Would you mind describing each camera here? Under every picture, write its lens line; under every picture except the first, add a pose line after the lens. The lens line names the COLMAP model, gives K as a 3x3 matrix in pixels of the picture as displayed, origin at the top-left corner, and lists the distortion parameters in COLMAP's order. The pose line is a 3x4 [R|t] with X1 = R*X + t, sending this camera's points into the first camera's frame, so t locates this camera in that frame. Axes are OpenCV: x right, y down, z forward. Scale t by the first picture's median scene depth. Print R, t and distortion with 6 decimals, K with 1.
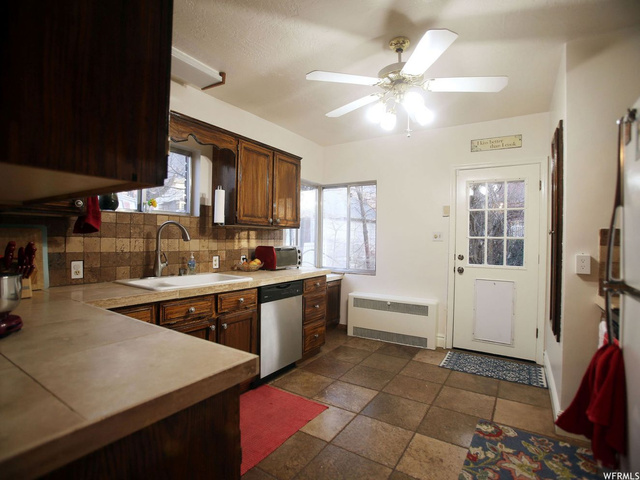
lens RADIAL K [[326.5, 0, 315.0], [0, 326.5, 237.8], [0, 0, 1]] dist [-0.078405, 0.033647]
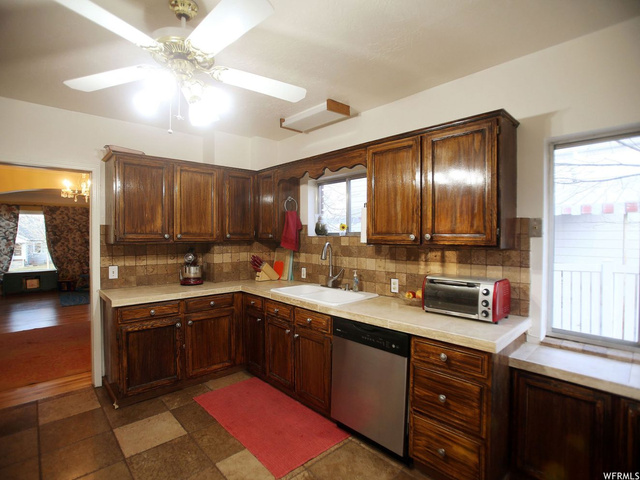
lens RADIAL K [[326.5, 0, 315.0], [0, 326.5, 237.8], [0, 0, 1]] dist [-0.078405, 0.033647]
pose [[-0.252411, -0.007488, -0.967591, 0.623356], [-0.001978, 0.999972, -0.007223, -0.049897], [0.967618, 0.000090, -0.252419, 1.032644]]
